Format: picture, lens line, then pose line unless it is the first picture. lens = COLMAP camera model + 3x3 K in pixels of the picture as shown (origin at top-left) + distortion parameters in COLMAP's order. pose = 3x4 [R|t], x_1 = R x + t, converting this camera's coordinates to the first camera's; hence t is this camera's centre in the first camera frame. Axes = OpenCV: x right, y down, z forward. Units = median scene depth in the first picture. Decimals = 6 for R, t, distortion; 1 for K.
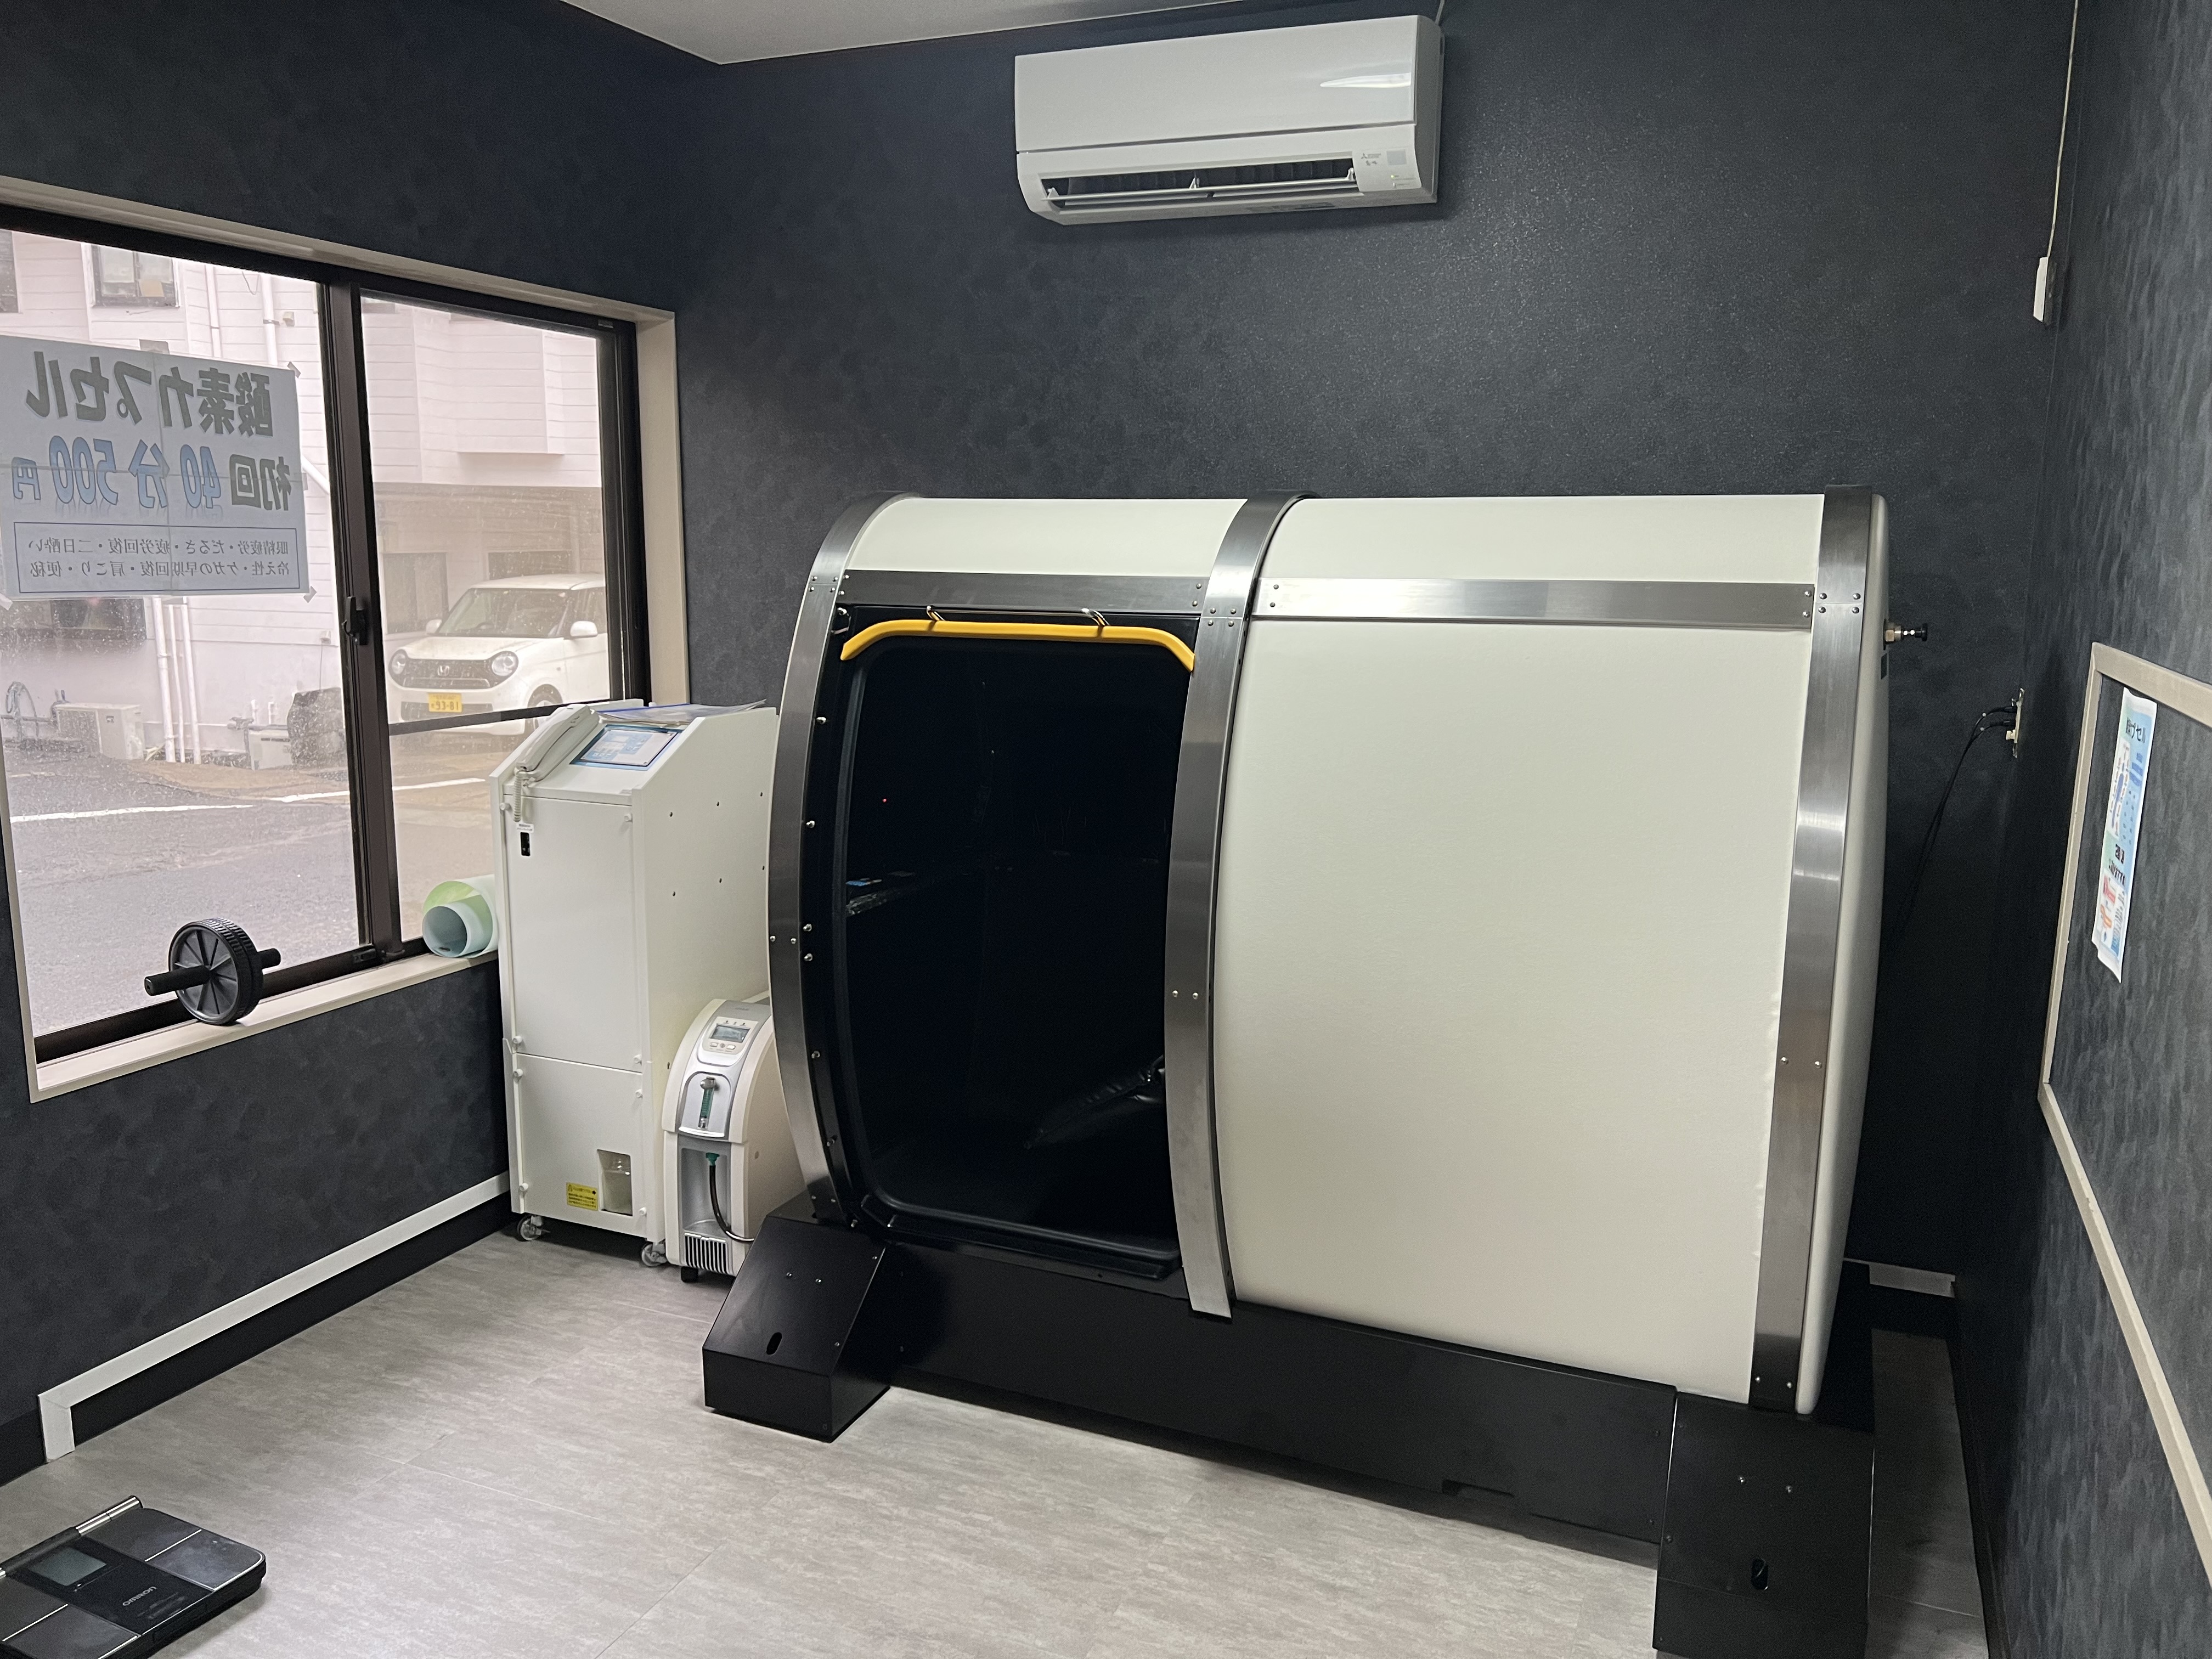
lens RADIAL K [[1719.6, 0, 1106.0], [0, 1719.6, 829.5], [0, 0, 1]] dist [-0.001753, 0.001496]
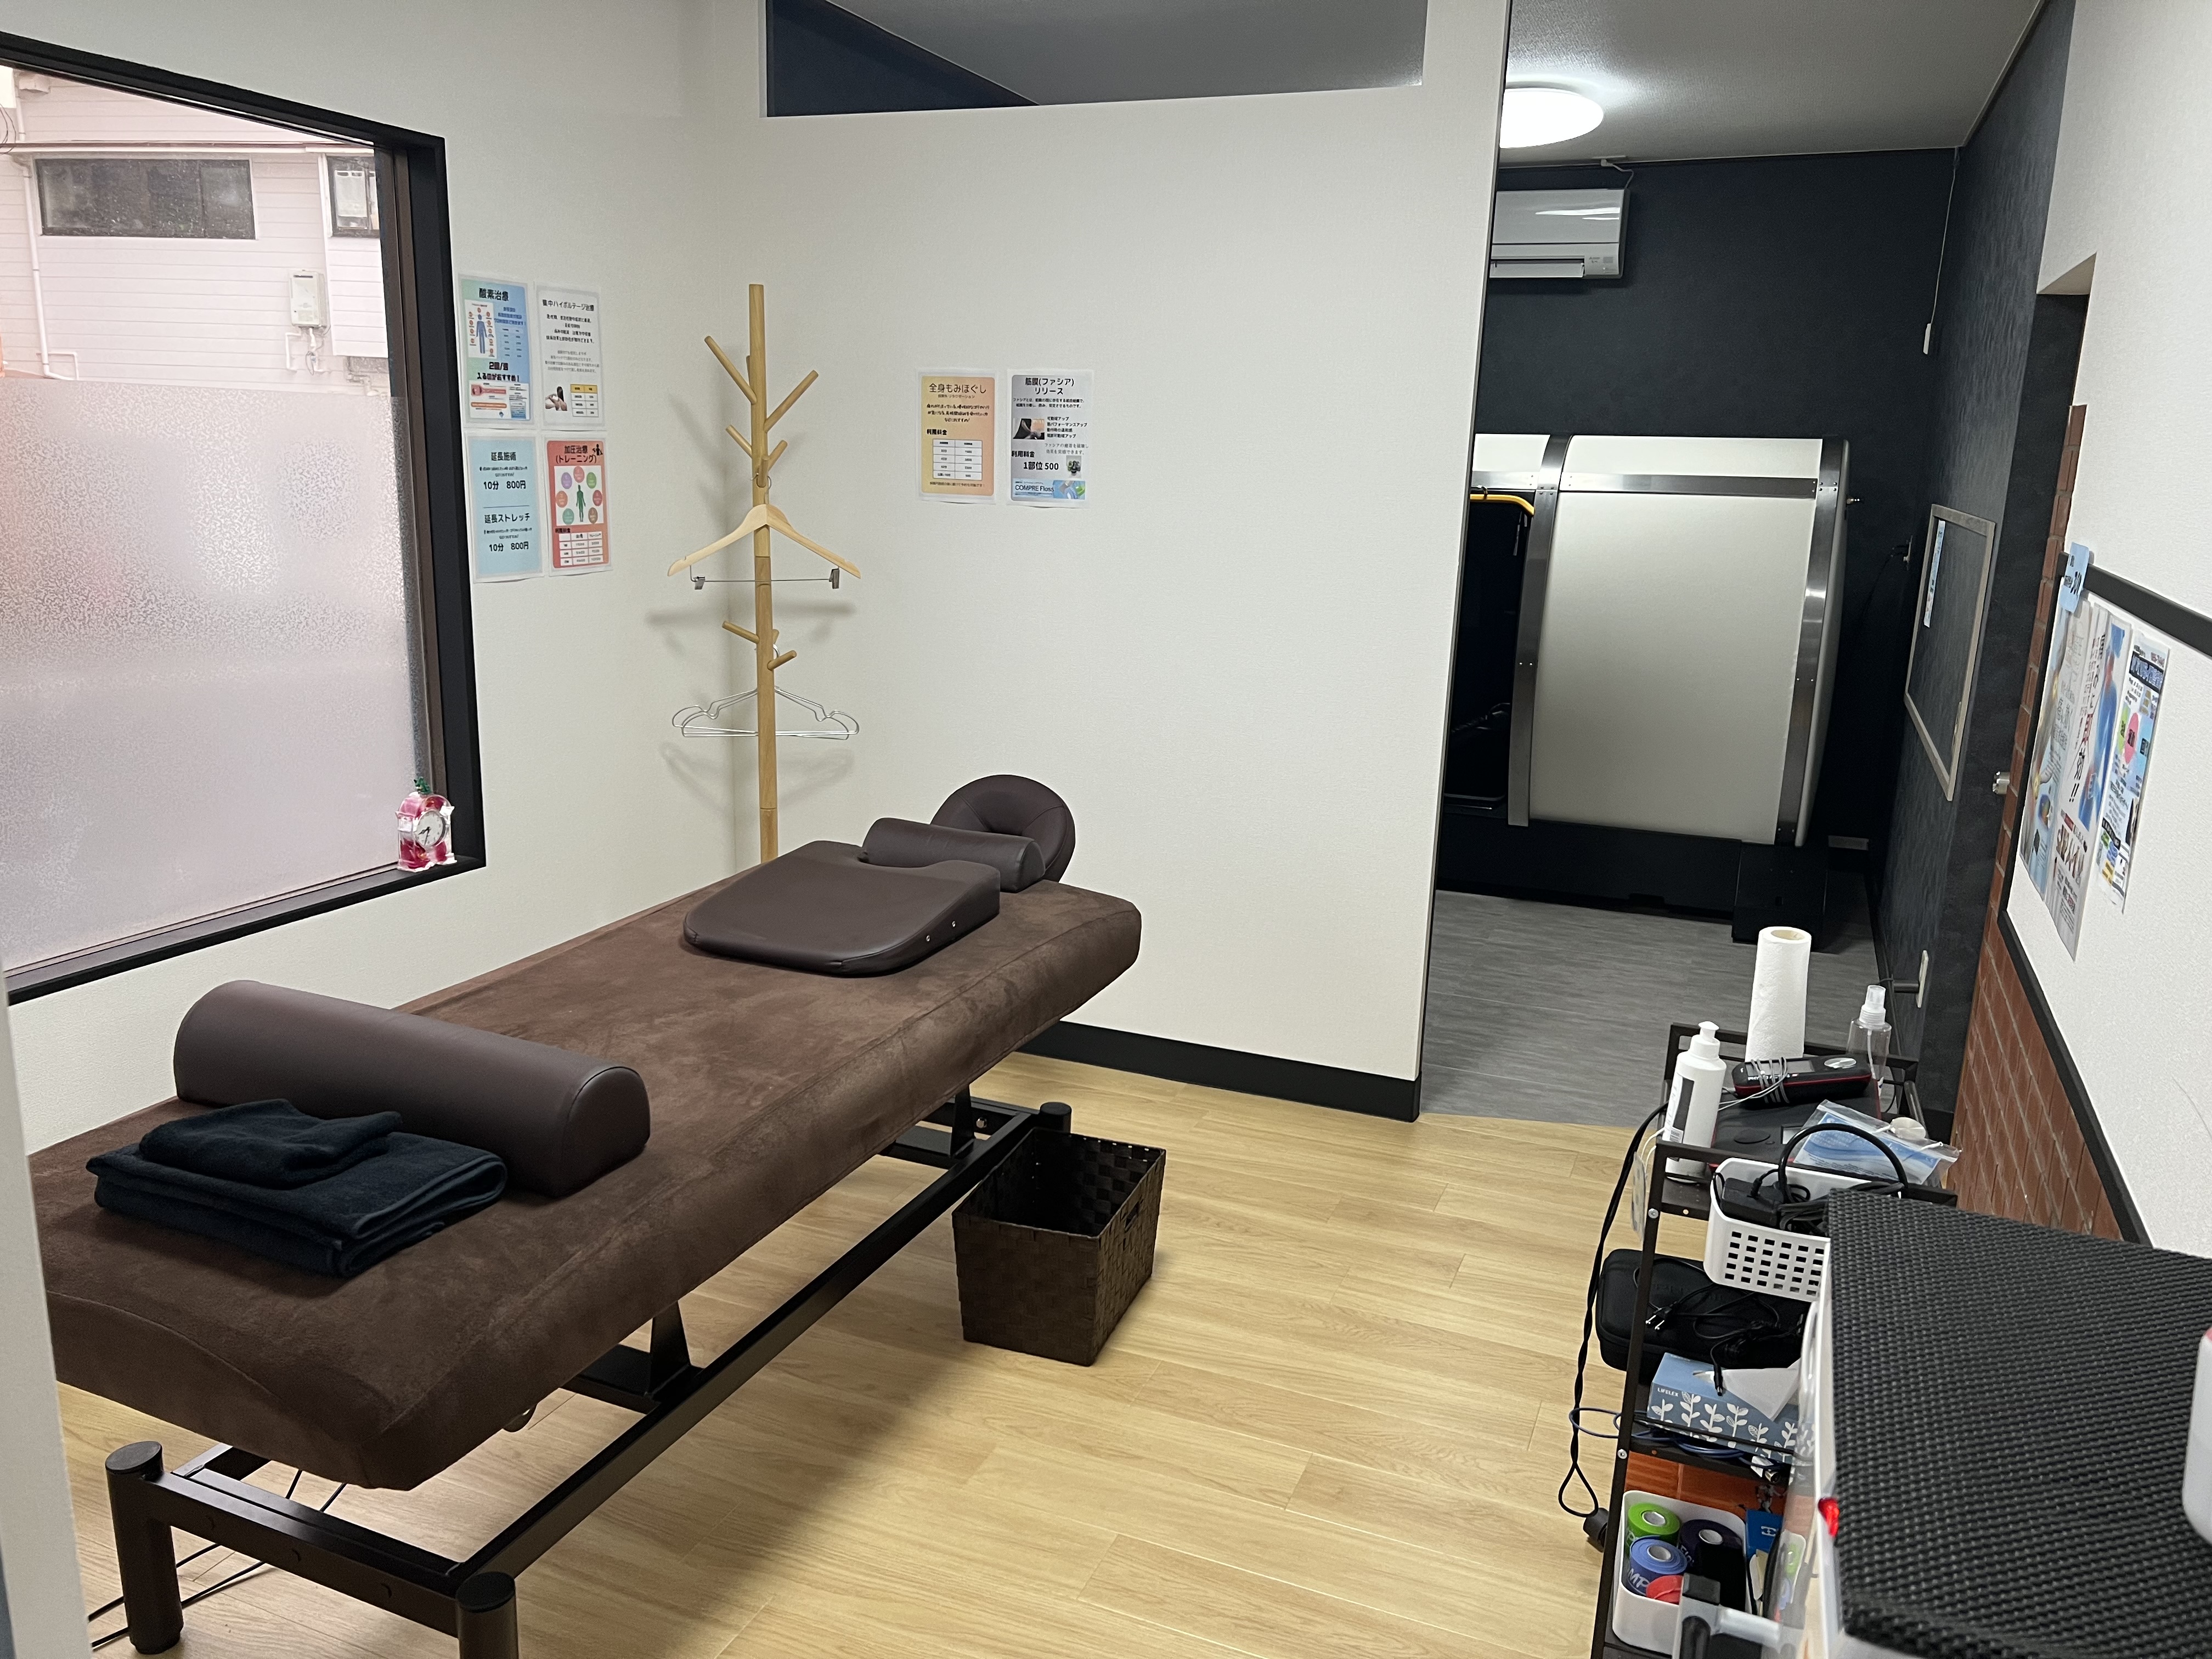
lens RADIAL K [[1667.6, 0, 1106.0], [0, 1667.6, 829.5], [0, 0, 1]] dist [0.000302, -0.002562]
pose [[0.999813, 0.015285, 0.011853, -0.501829], [-0.015901, 0.998431, 0.053699, 0.198399], [-0.011014, -0.053877, 0.998487, -1.115674]]
